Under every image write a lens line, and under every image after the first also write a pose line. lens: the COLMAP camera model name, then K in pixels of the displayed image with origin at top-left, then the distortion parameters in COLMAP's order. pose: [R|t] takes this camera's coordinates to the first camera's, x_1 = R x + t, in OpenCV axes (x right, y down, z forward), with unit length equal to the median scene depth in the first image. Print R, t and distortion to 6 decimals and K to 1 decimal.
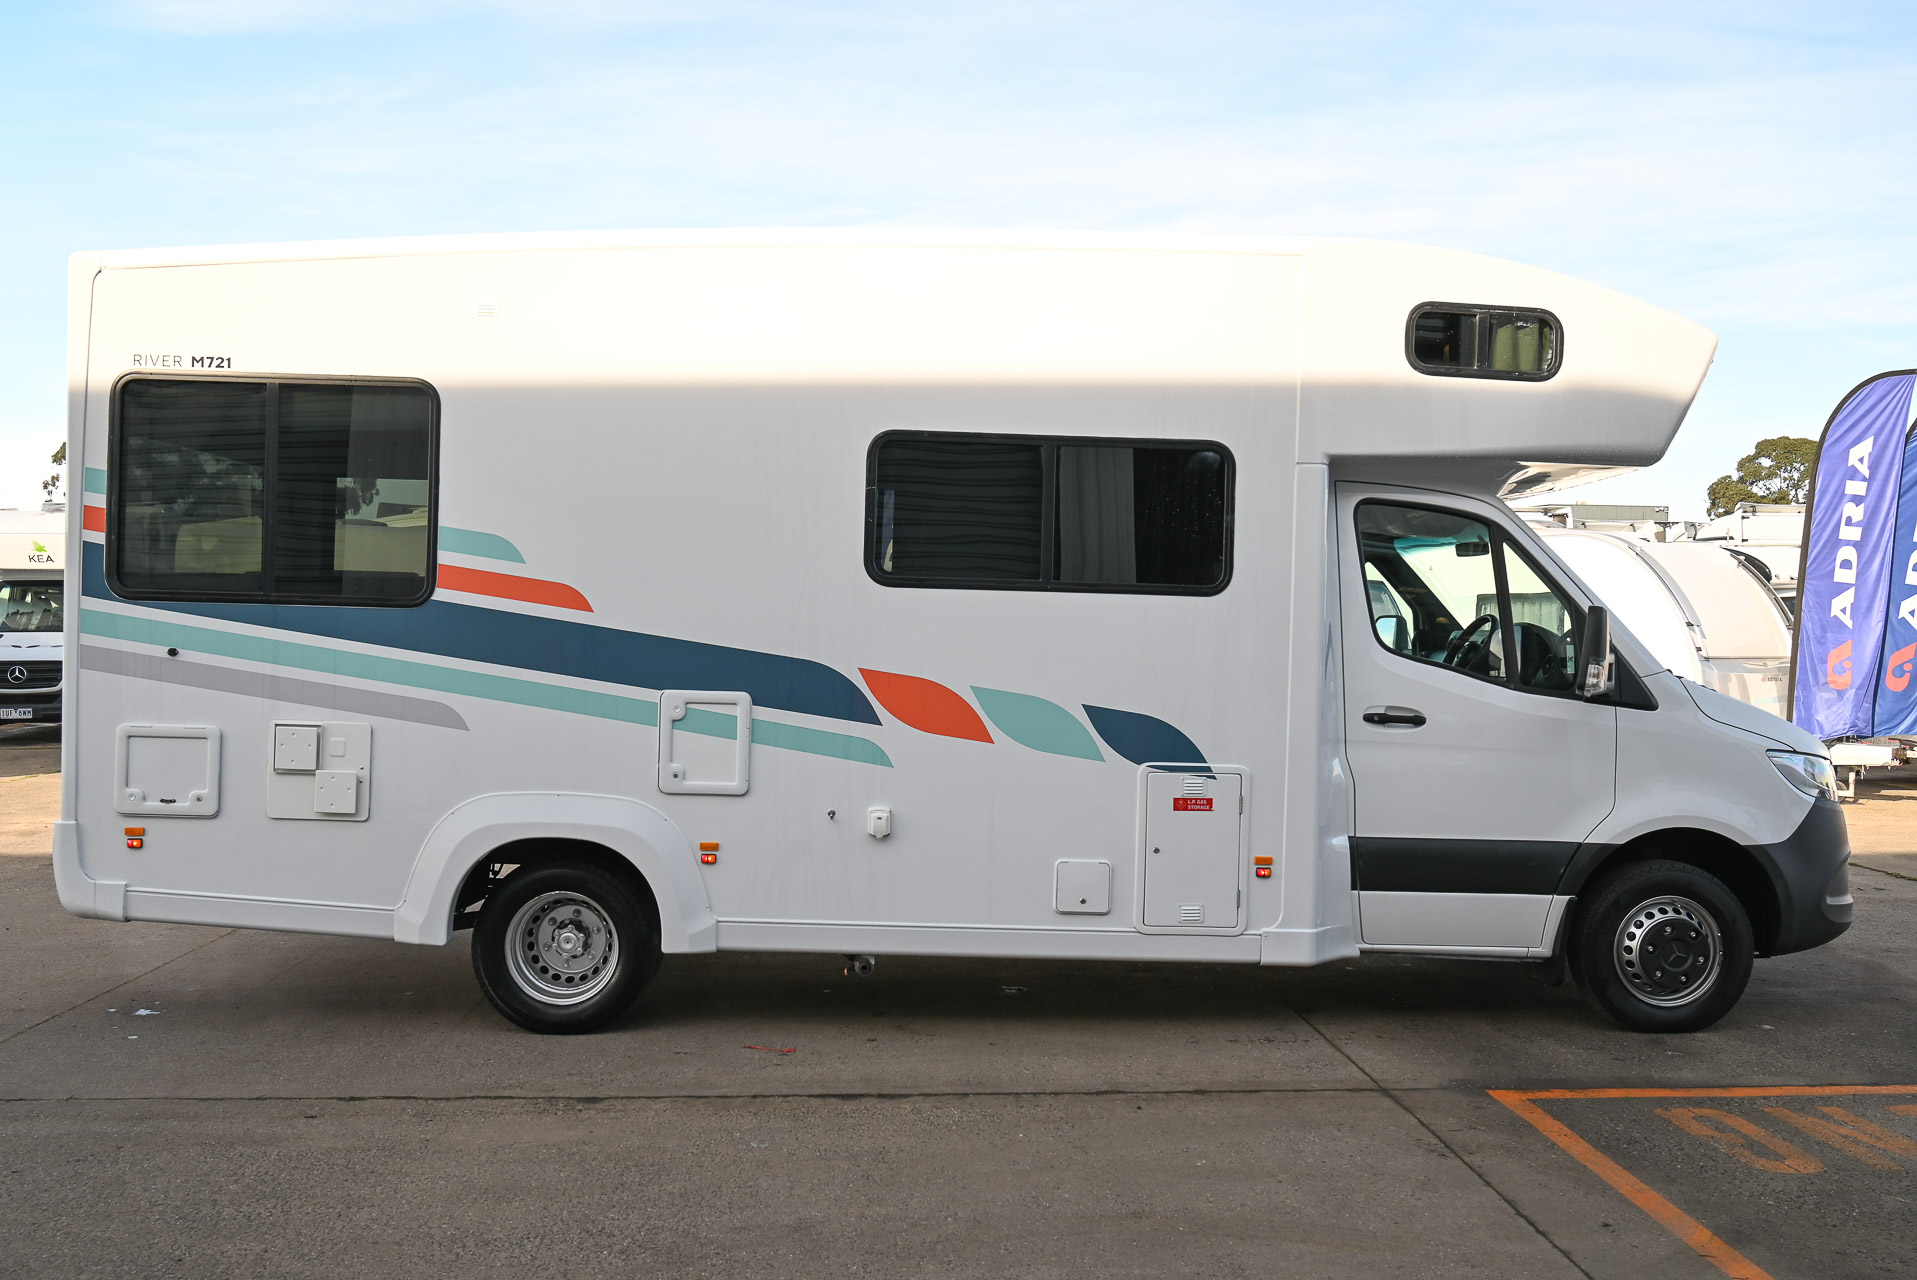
lens RADIAL K [[1599.9, 0, 858.6], [0, 1599.9, 633.0], [0, 0, 1]] dist [-0.019965, -0.000184]
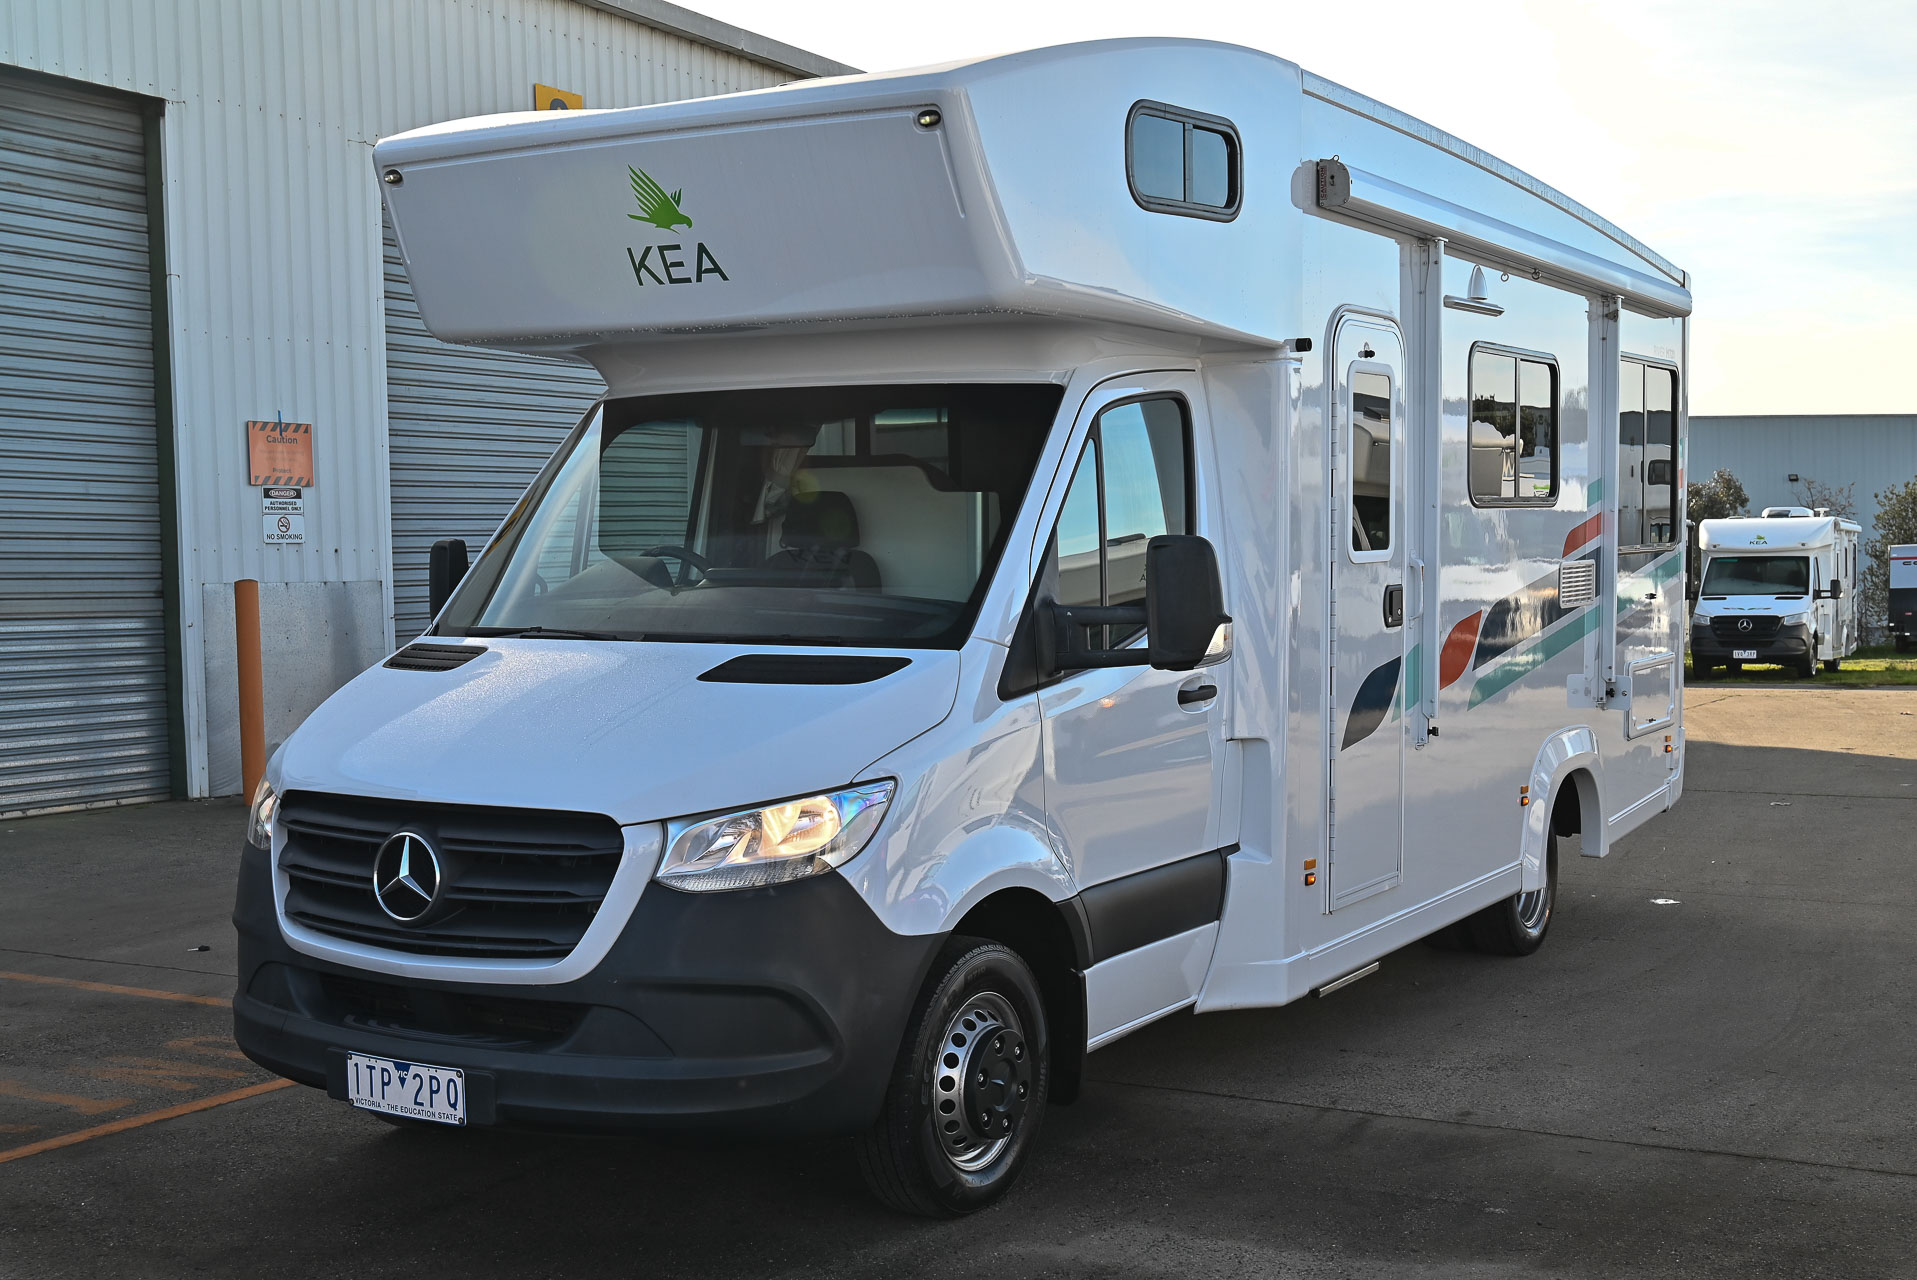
lens RADIAL K [[2335.0, 0, 1015.9], [0, 2335.0, 631.8], [0, 0, 1]] dist [-0.004671, -0.019807]
pose [[-0.506727, 0.021687, -0.861834, 1.516103], [-0.019257, 0.999149, 0.036465, -0.024659], [0.861892, 0.035074, -0.505878, 2.069326]]
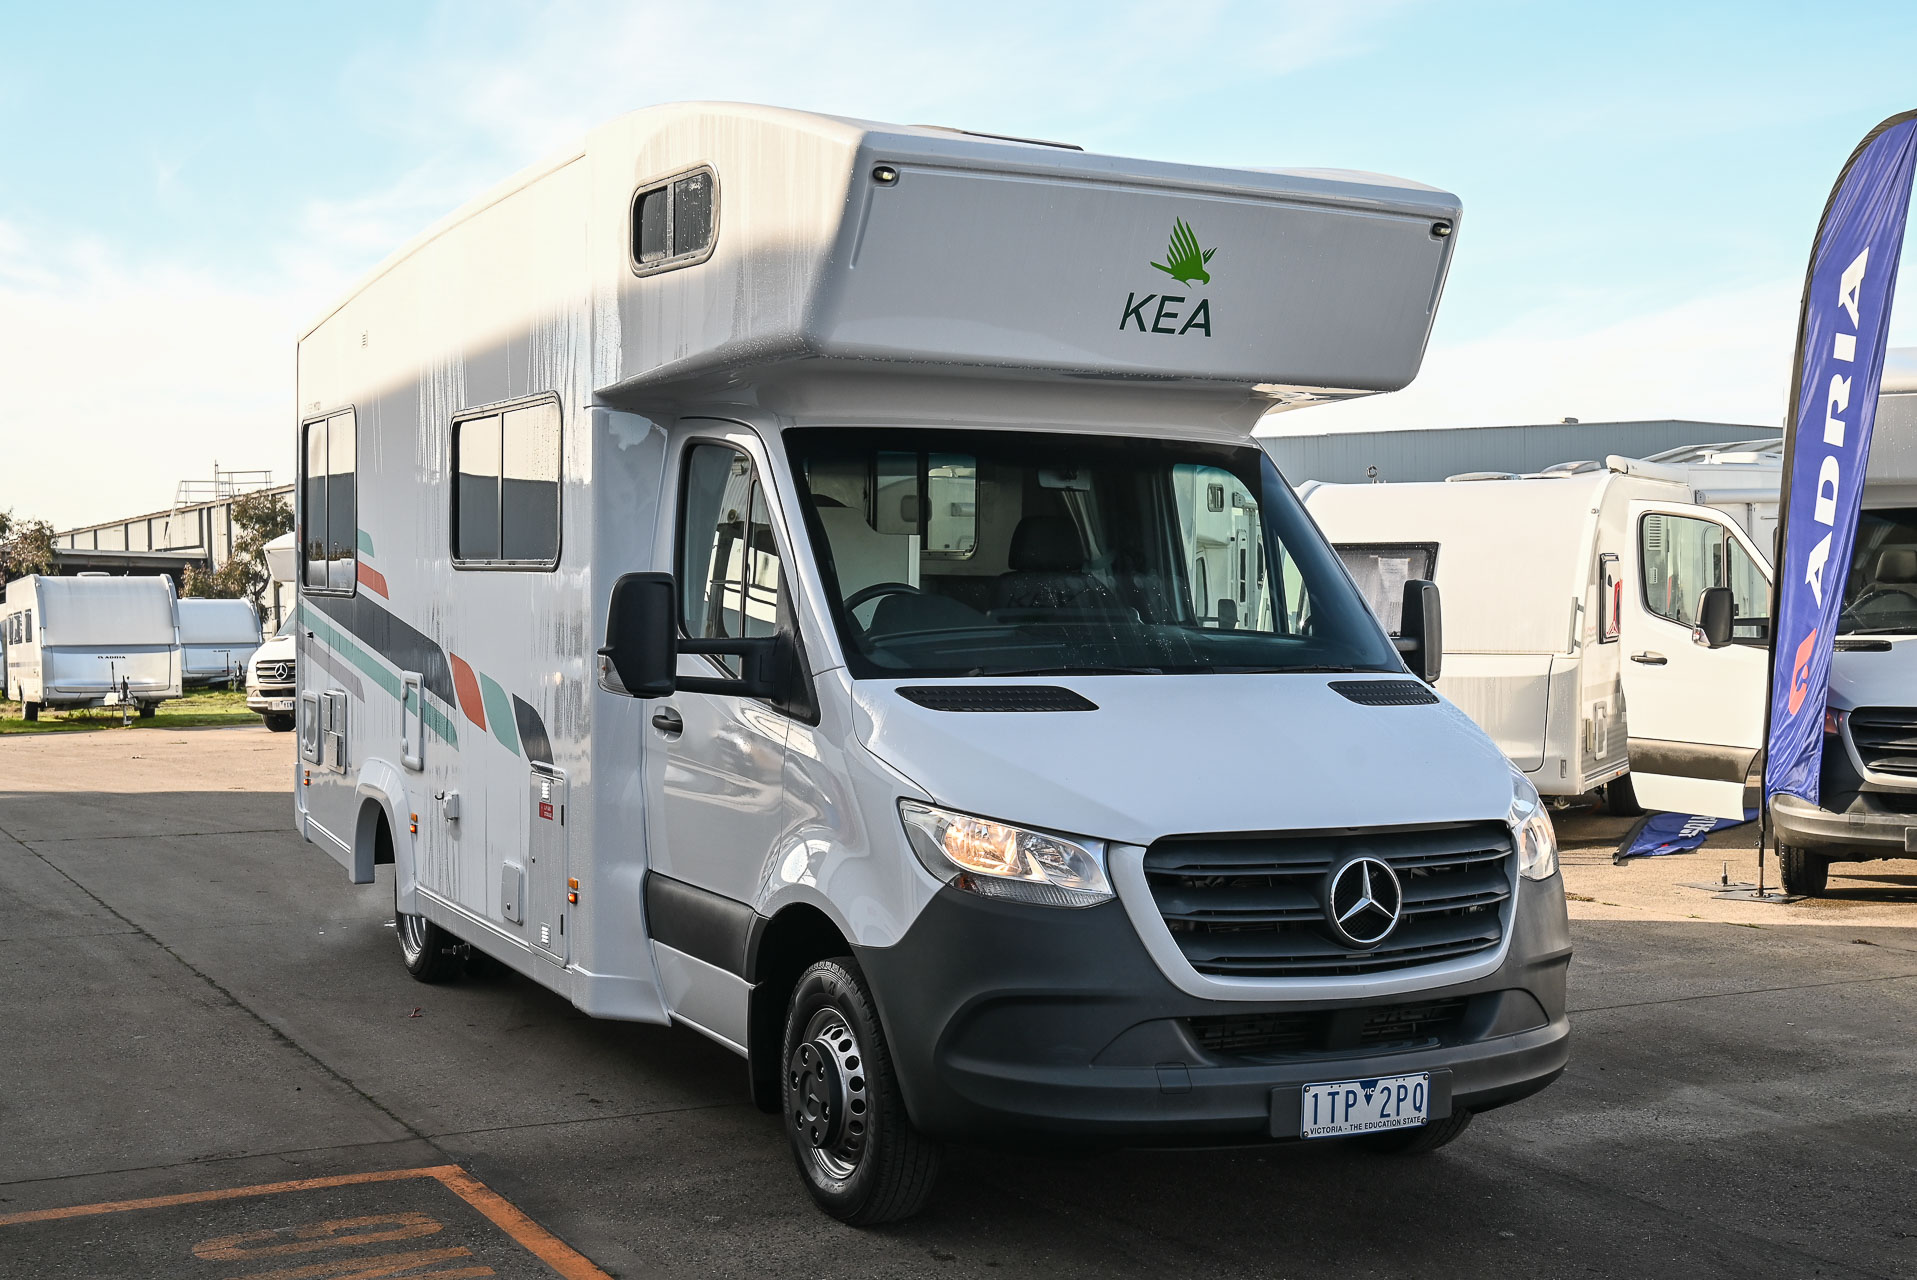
lens RADIAL K [[2286.7, 0, 958.5], [0, 2286.7, 640.0], [0, 0, 1]] dist [0.001220, -0.027846]
pose [[0.446880, 0.006628, -0.894569, 1.616072], [-0.016436, 0.999865, -0.000802, 0.010401], [0.894443, 0.015062, 0.446929, 0.713846]]
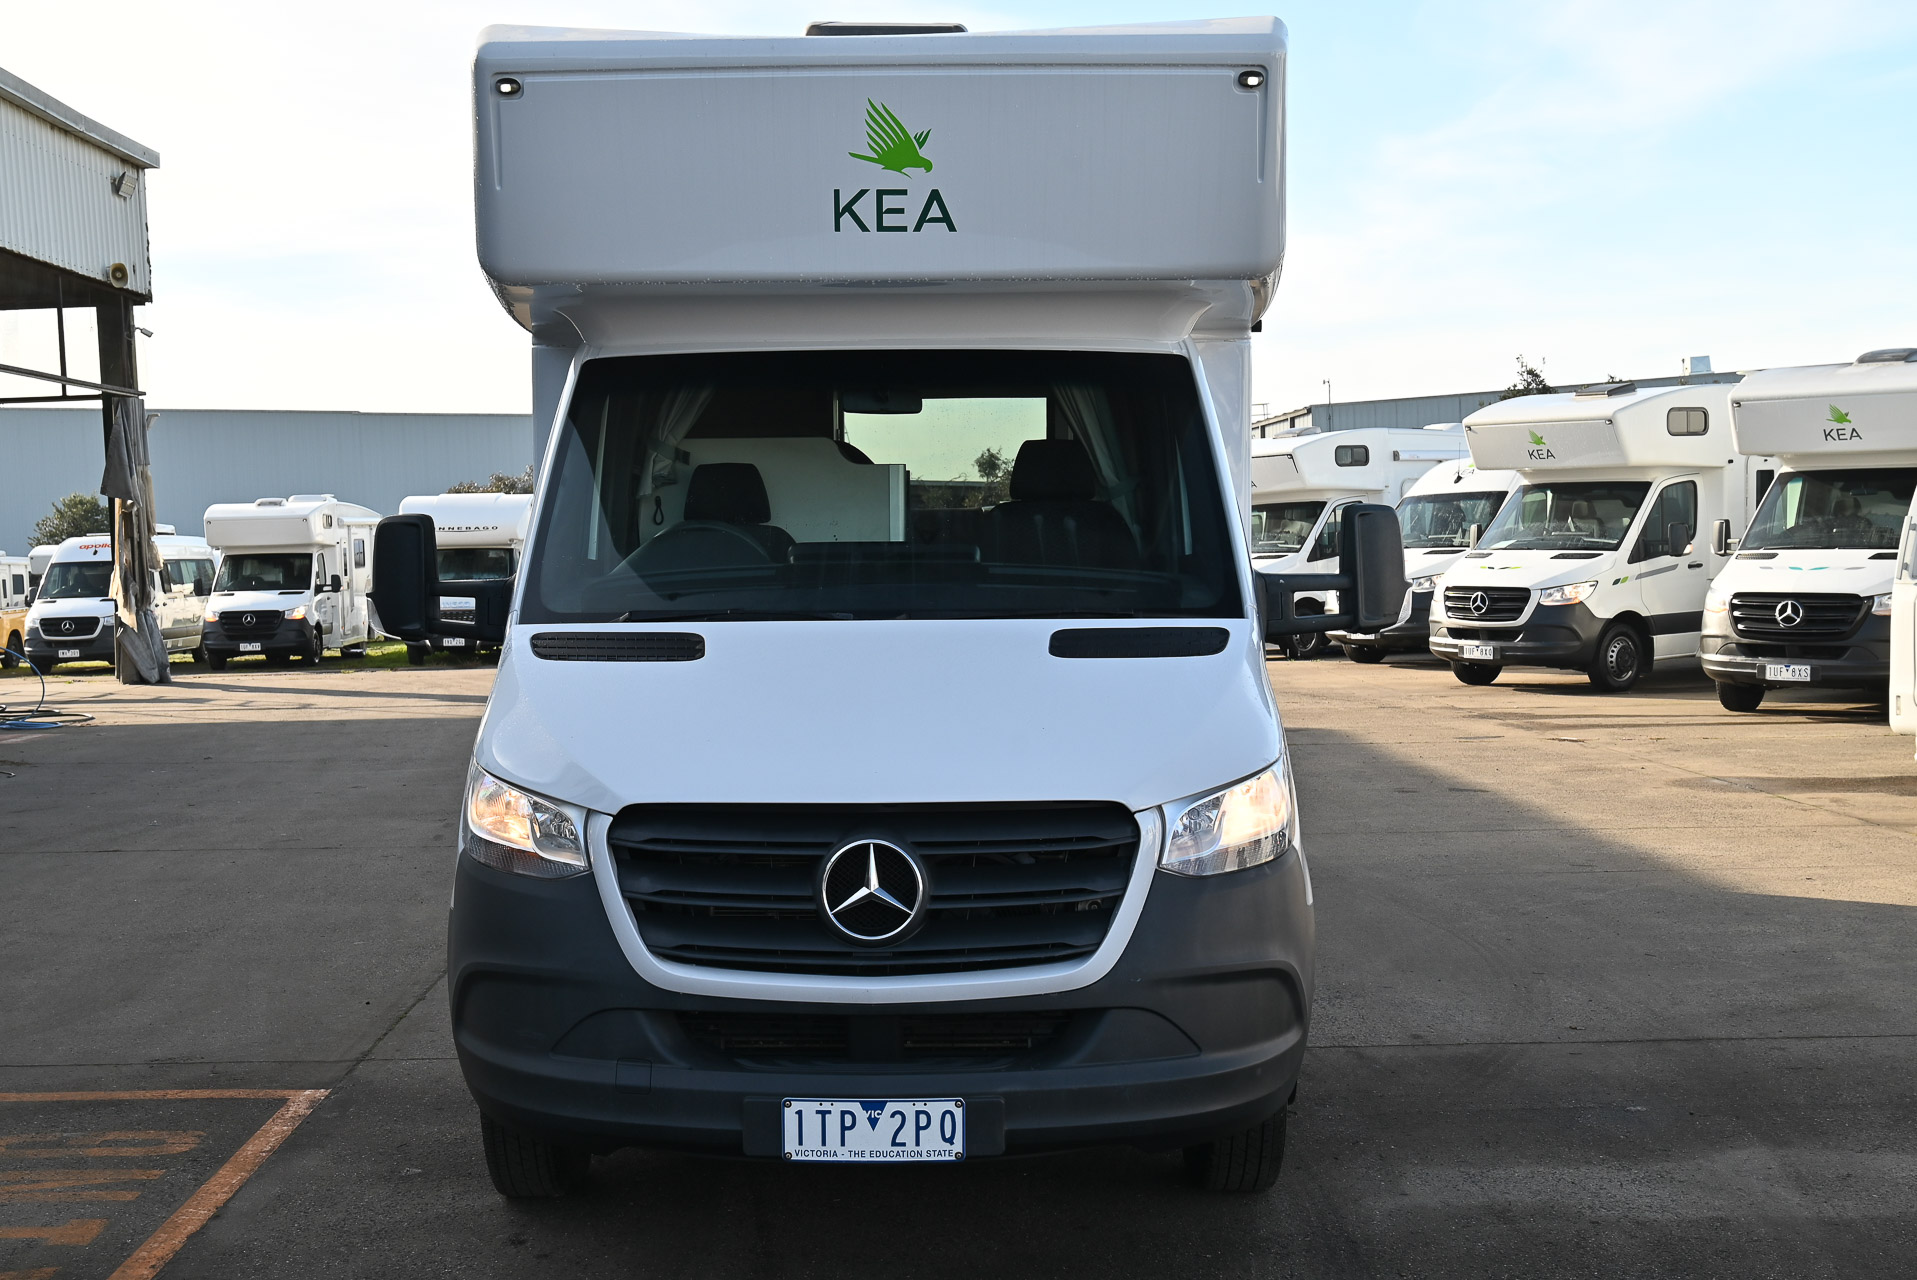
lens RADIAL K [[2239.3, 0, 926.5], [0, 2239.3, 631.5], [0, 0, 1]] dist [-0.006700, 0.012367]
pose [[-0.011655, 0.033829, -0.999360, 1.628848], [-0.008912, 0.999384, 0.033934, -0.003933], [0.999892, 0.009301, -0.011346, 1.365351]]
